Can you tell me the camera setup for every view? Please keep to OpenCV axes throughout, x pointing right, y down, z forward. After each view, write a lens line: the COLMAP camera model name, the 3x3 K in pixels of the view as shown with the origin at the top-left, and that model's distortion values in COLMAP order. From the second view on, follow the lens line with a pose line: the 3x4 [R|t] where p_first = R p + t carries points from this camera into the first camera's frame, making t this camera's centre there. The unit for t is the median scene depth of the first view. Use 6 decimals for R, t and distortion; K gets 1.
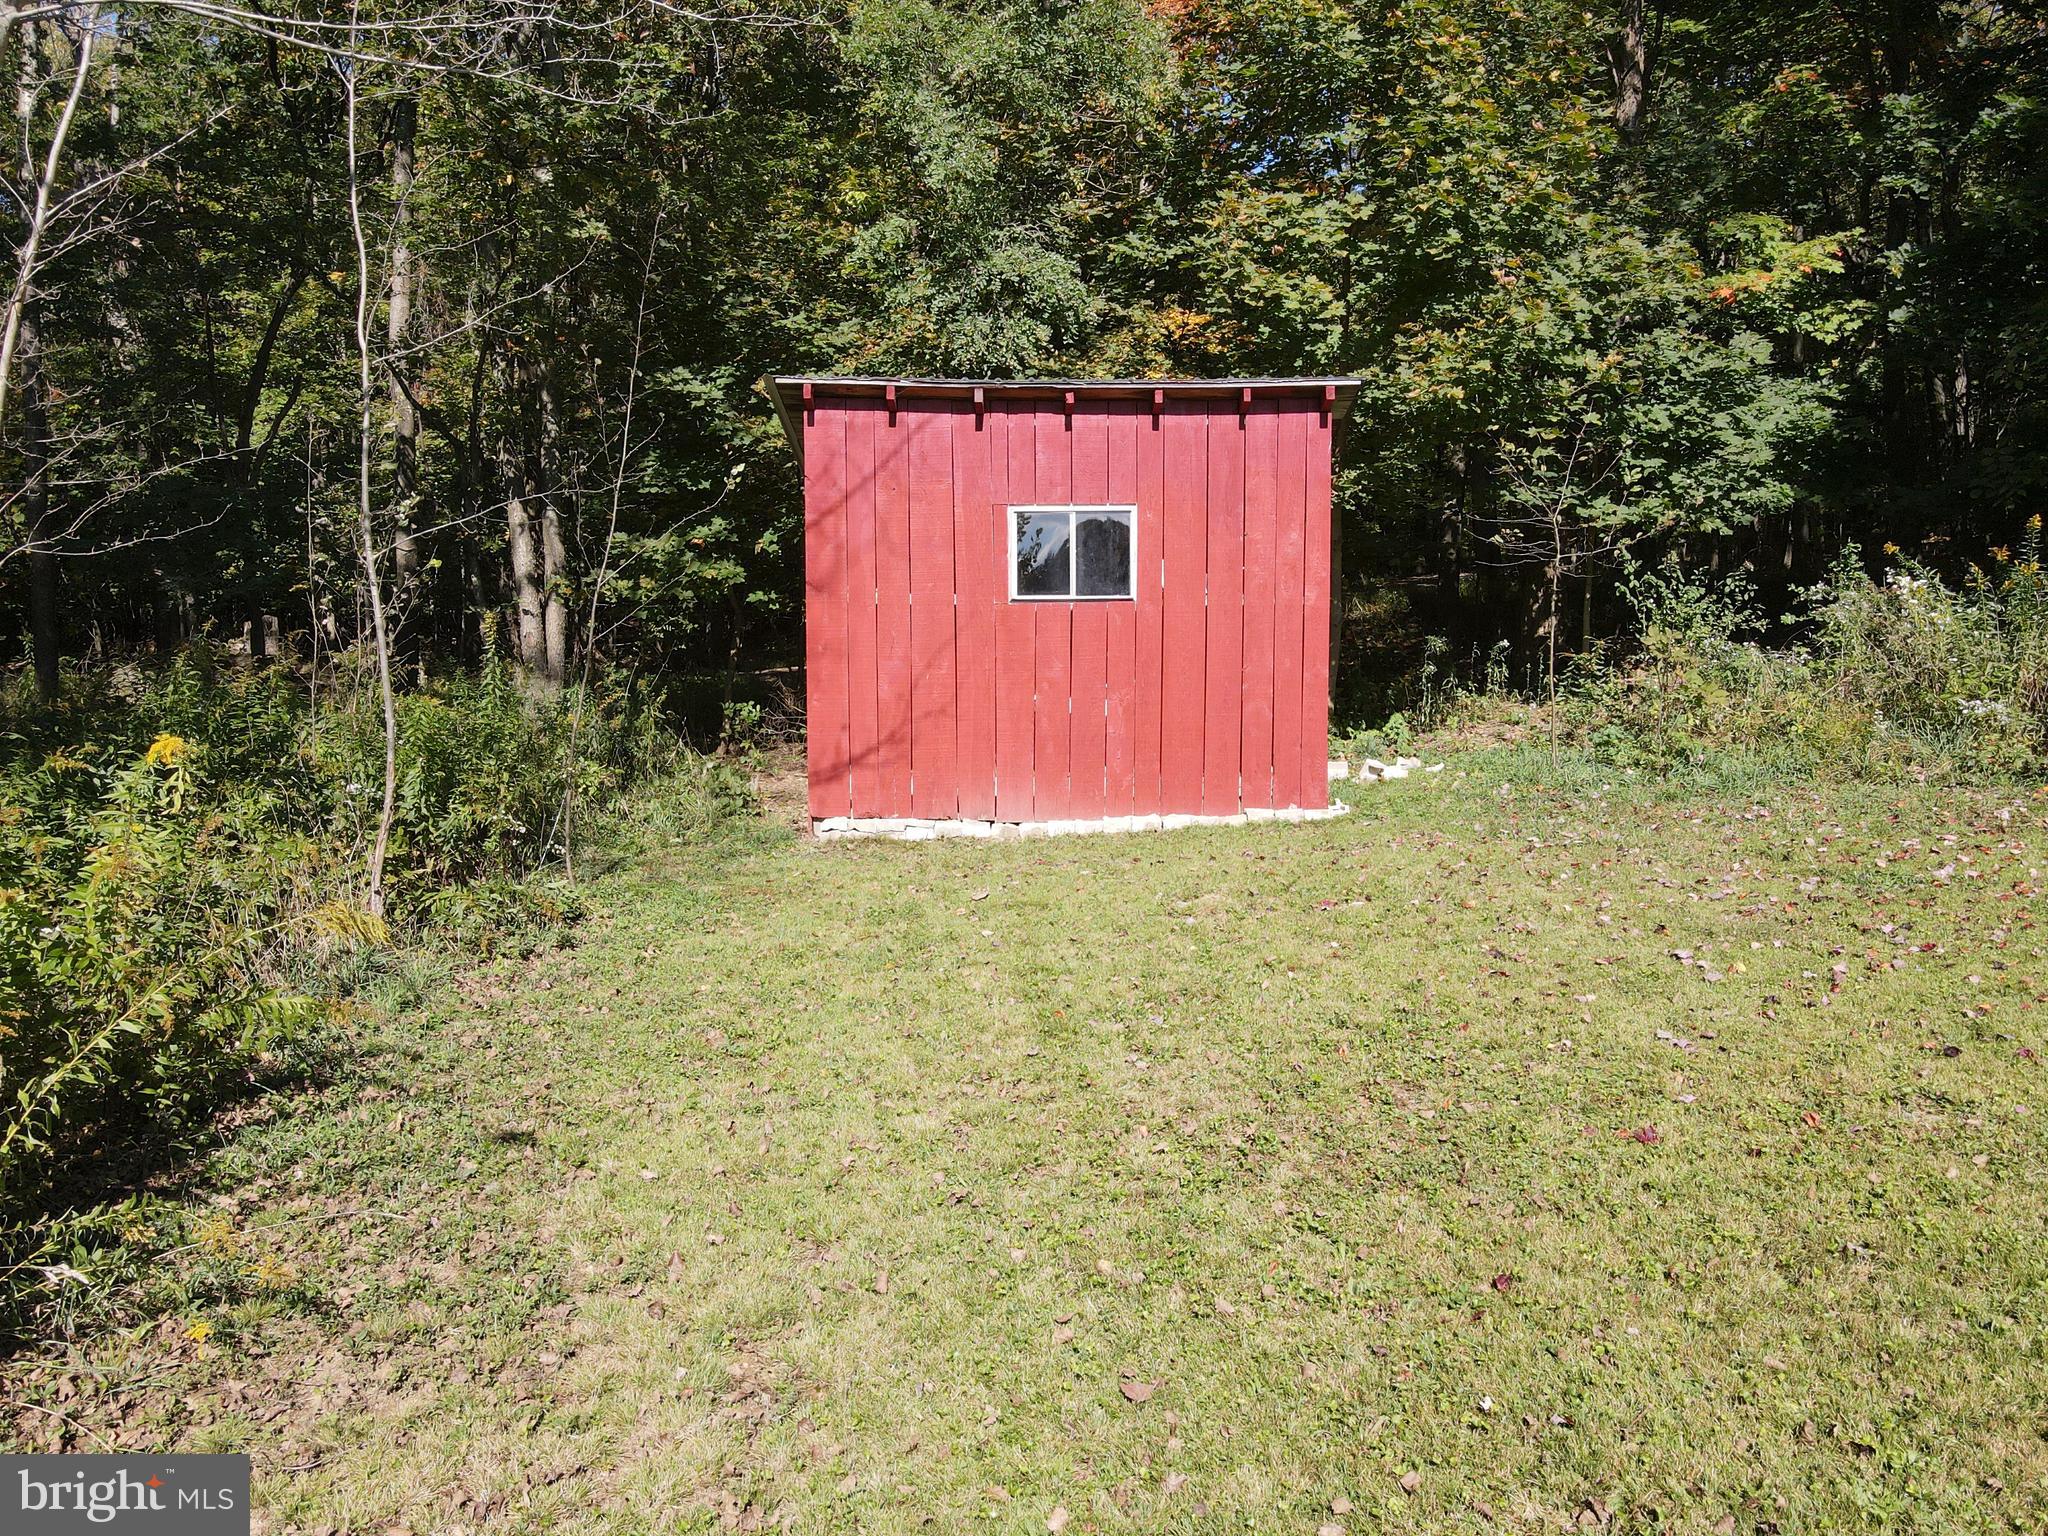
lens RADIAL K [[1508.2, 0, 1021.7], [0, 1508.2, 767.8], [0, 0, 1]] dist [0.007633, 0.004694]
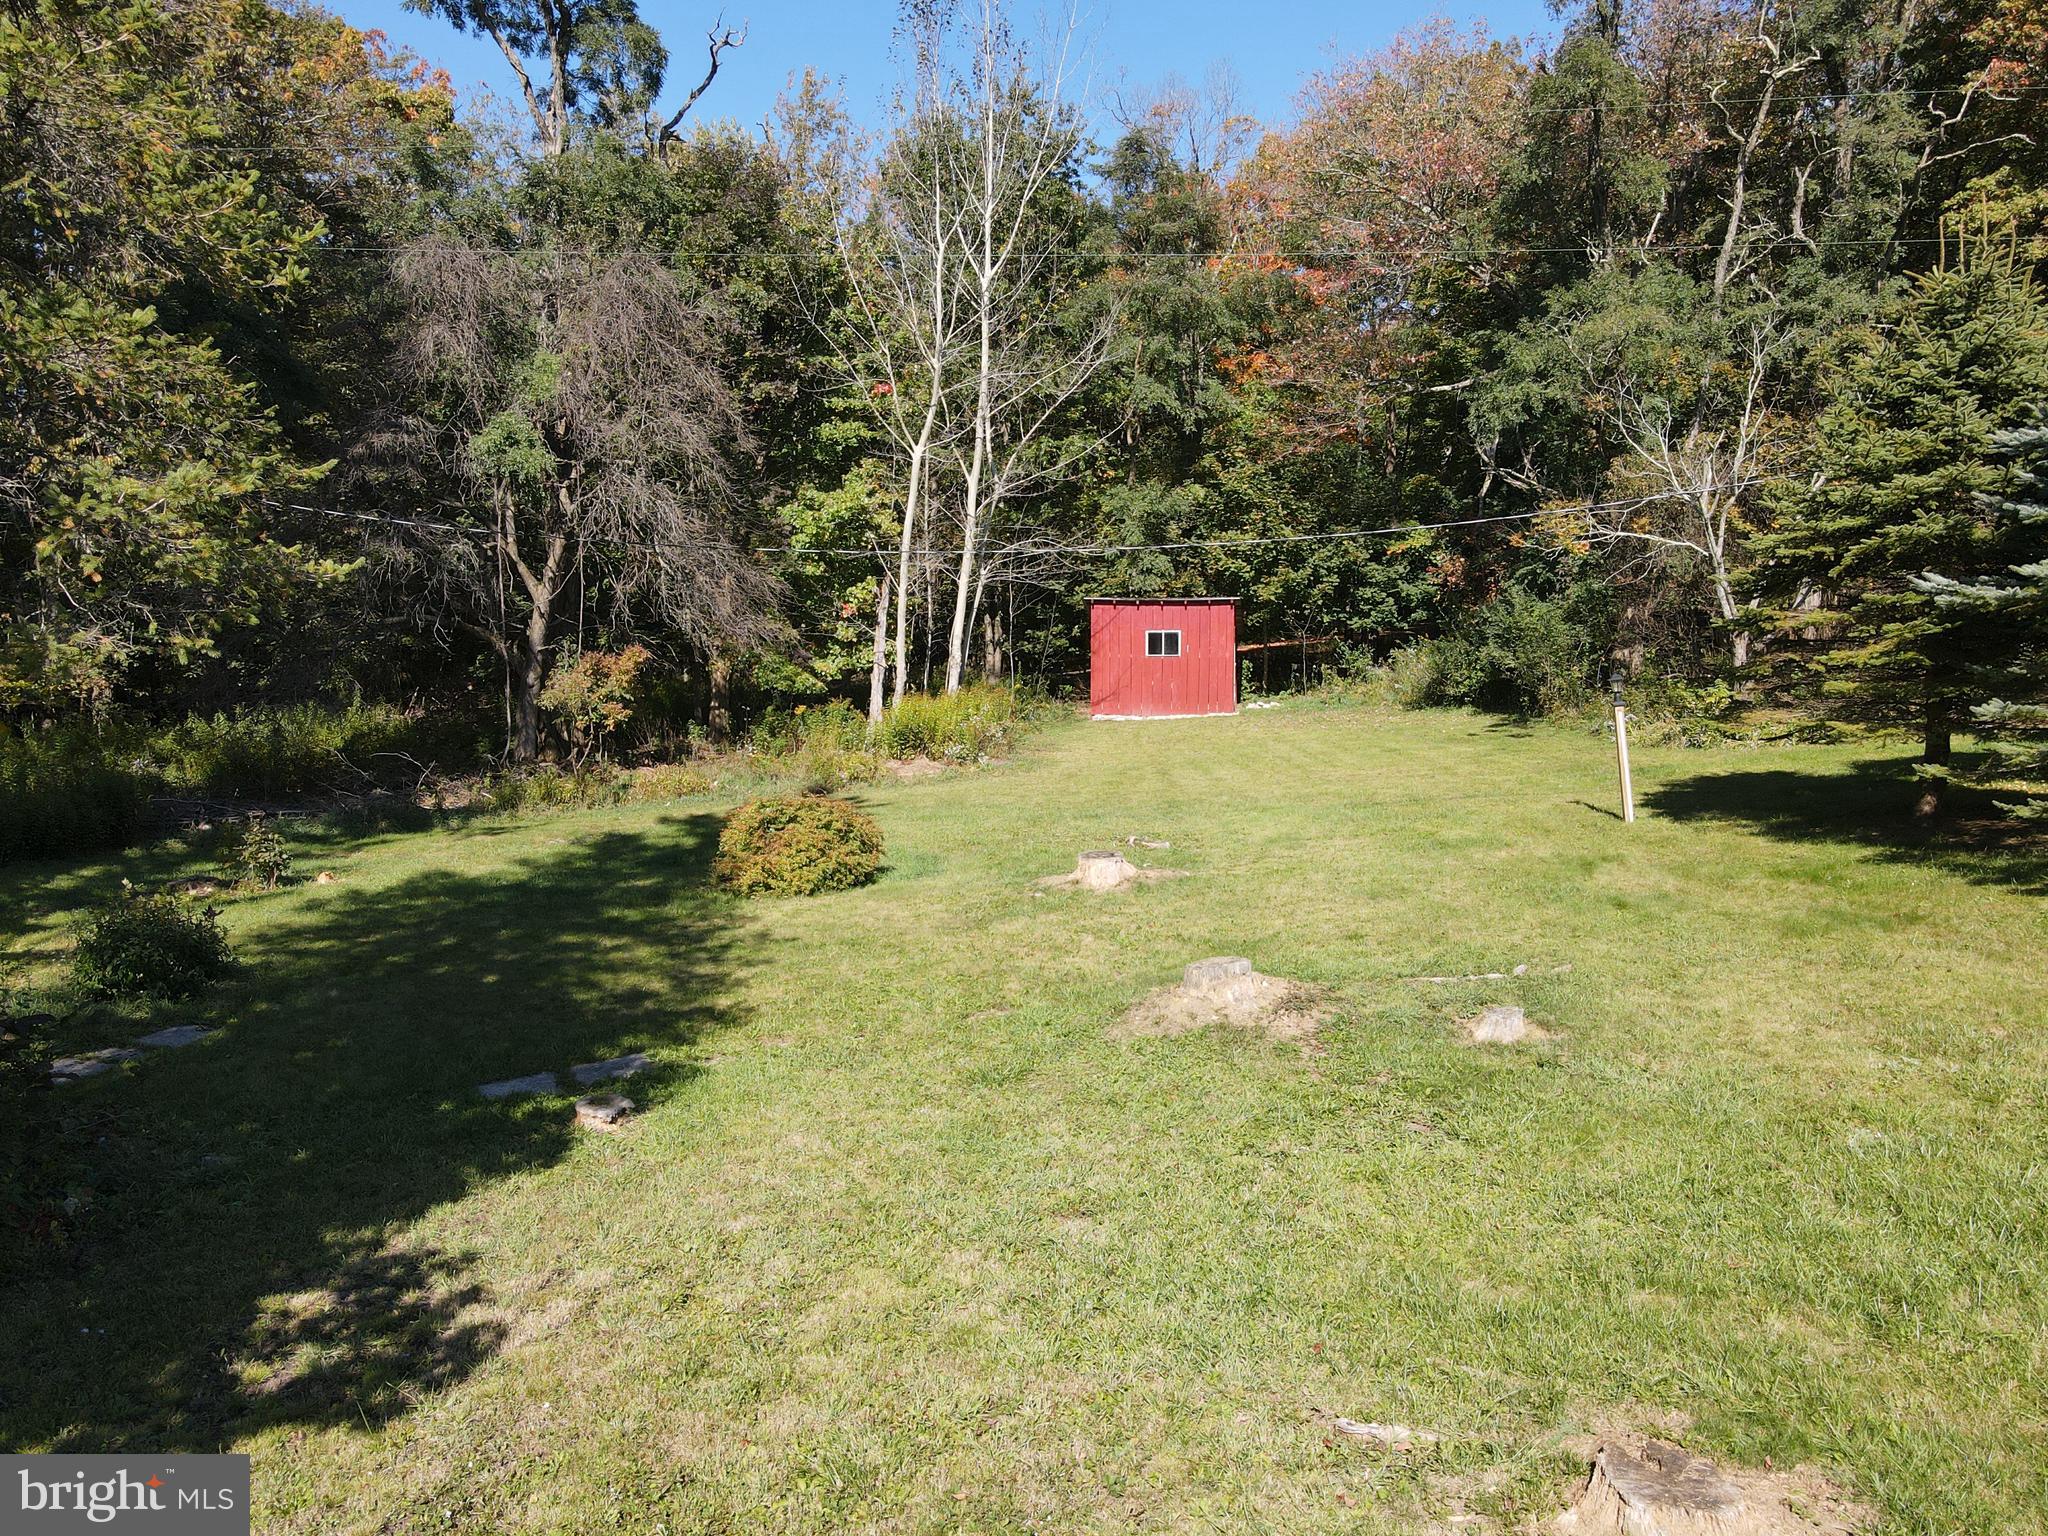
lens RADIAL K [[1508.2, 0, 1012.3], [0, 1508.2, 766.9], [0, 0, 1]] dist [0.007633, 0.004694]
pose [[0.983994, 0.013877, -0.177661, 0.312564], [-0.013872, 0.999903, 0.001271, 0.150795], [0.177661, 0.001214, 0.984091, -2.544598]]
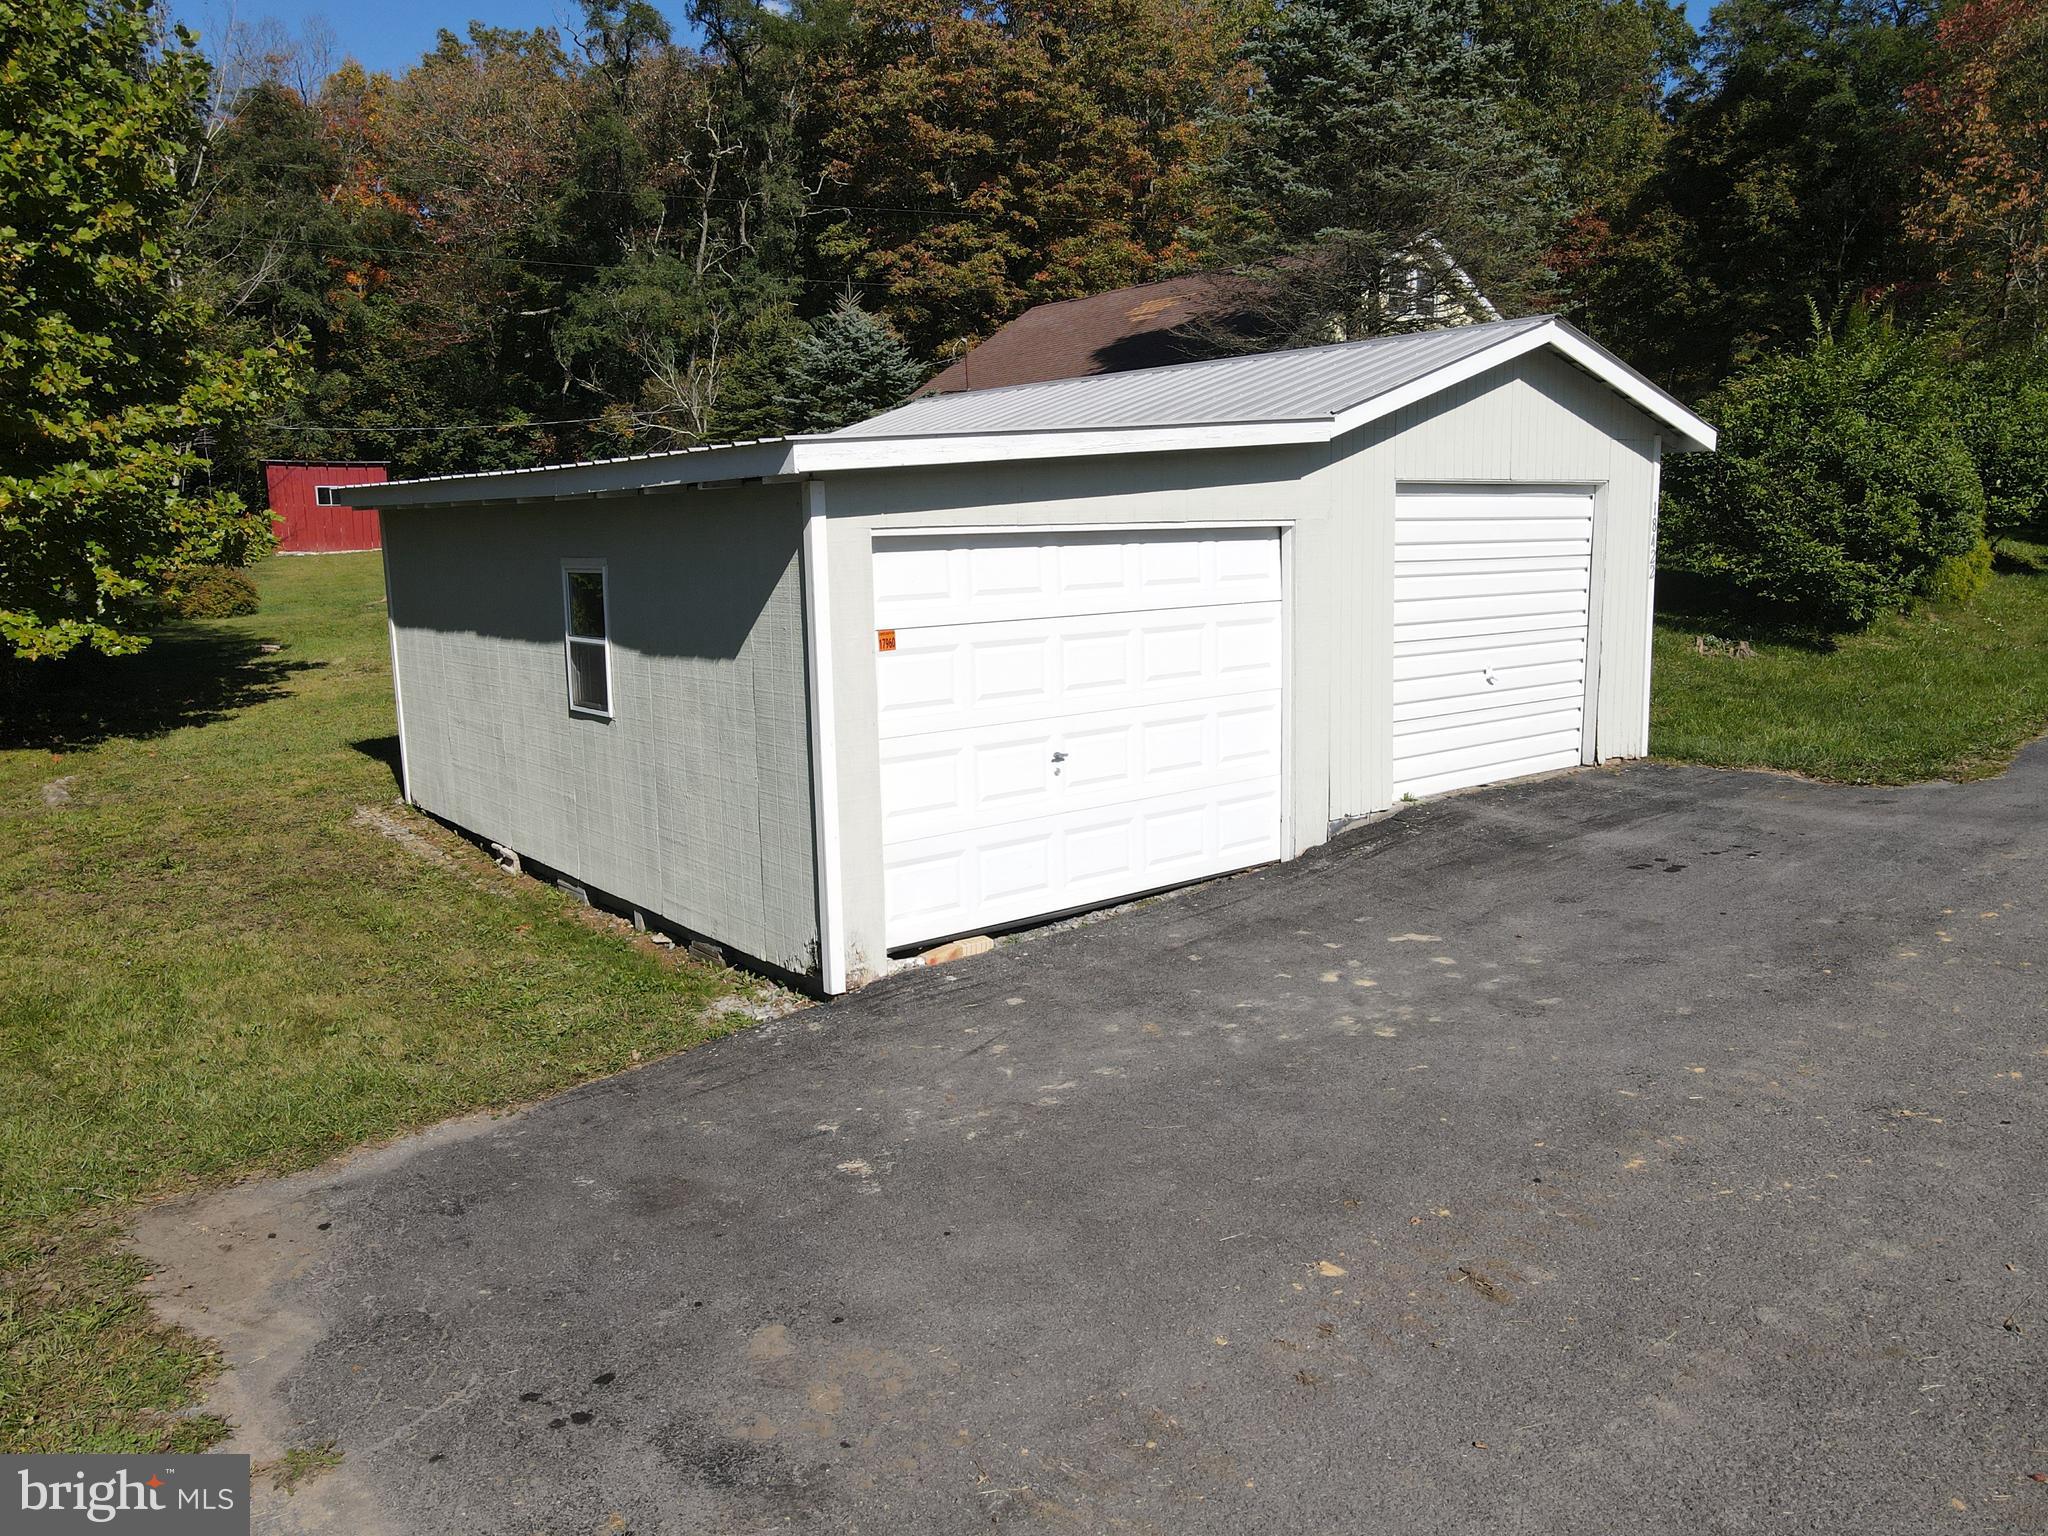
lens RADIAL K [[1508.2, 0, 1023.9], [0, 1508.2, 773.2], [0, 0, 1]] dist [0.007633, 0.004694]
pose [[0.913931, -0.073395, 0.399179, 0.061316], [0.039239, 0.994885, 0.093086, 0.358591], [-0.403969, -0.069411, 0.912136, -4.153341]]
